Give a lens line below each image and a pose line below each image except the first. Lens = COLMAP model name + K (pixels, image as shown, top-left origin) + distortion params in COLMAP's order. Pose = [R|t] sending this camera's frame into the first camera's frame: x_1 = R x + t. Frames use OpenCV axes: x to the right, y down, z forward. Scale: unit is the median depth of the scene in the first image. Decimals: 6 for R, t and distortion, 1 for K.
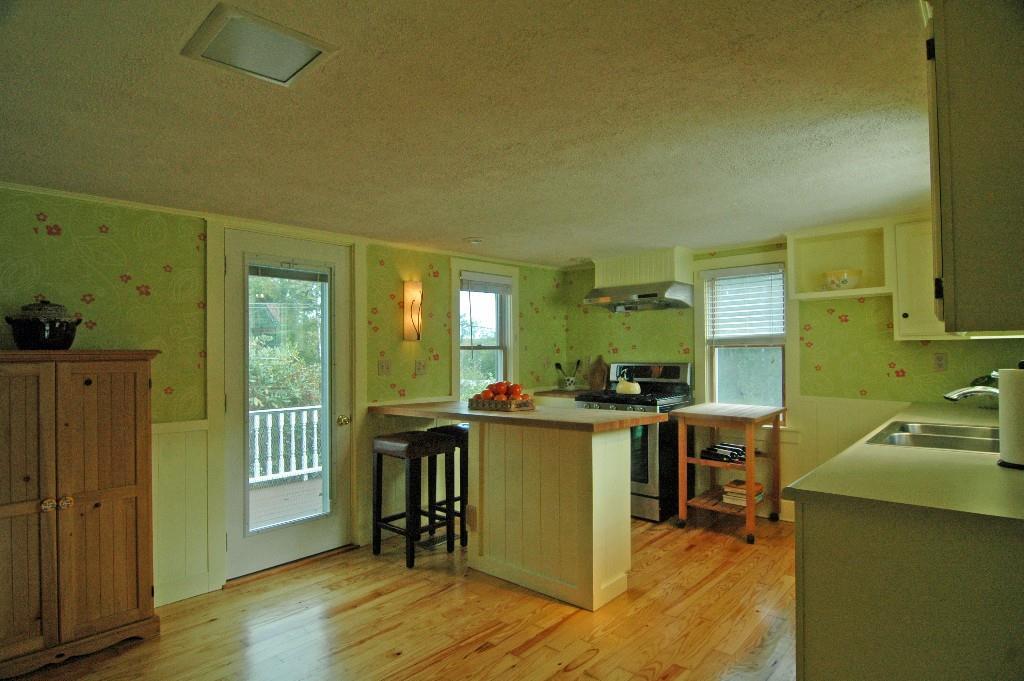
lens RADIAL K [[545.0, 0, 511.2], [0, 545.0, 350.9], [0, 0, 1]] dist [-0.002749, -0.000389]
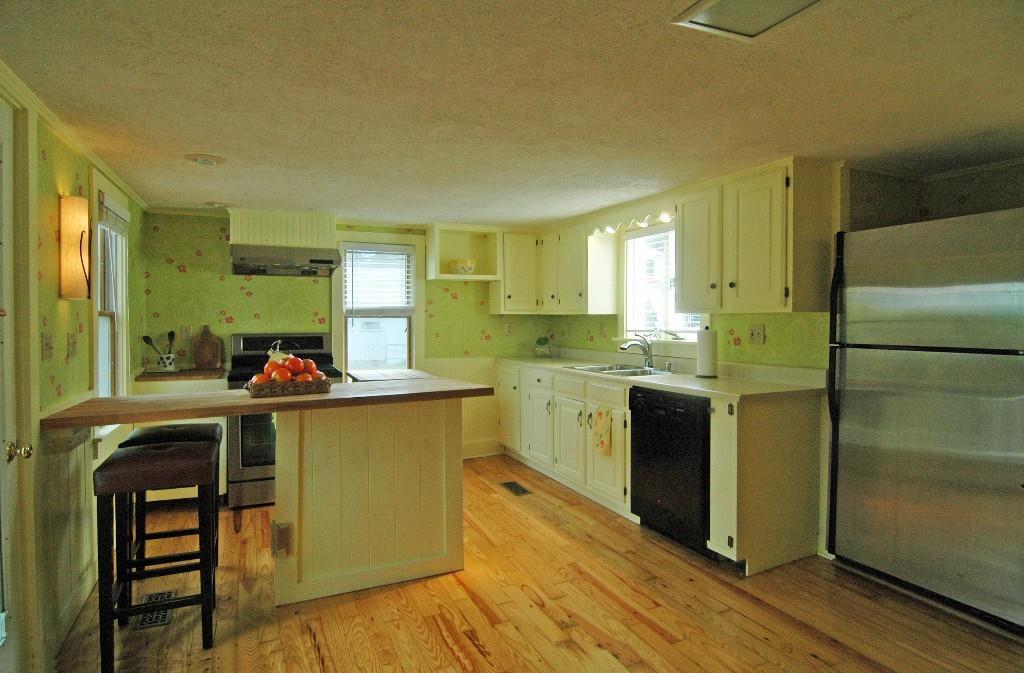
lens RADIAL K [[551.0, 0, 512.0], [0, 551.0, 336.5], [0, 0, 1]] dist [0.000478, -0.000042]
pose [[0.415356, -0.019731, 0.909445, -0.526528], [-0.004132, 0.999713, 0.023576, 0.004552], [-0.909650, -0.013550, 0.415155, 0.332600]]
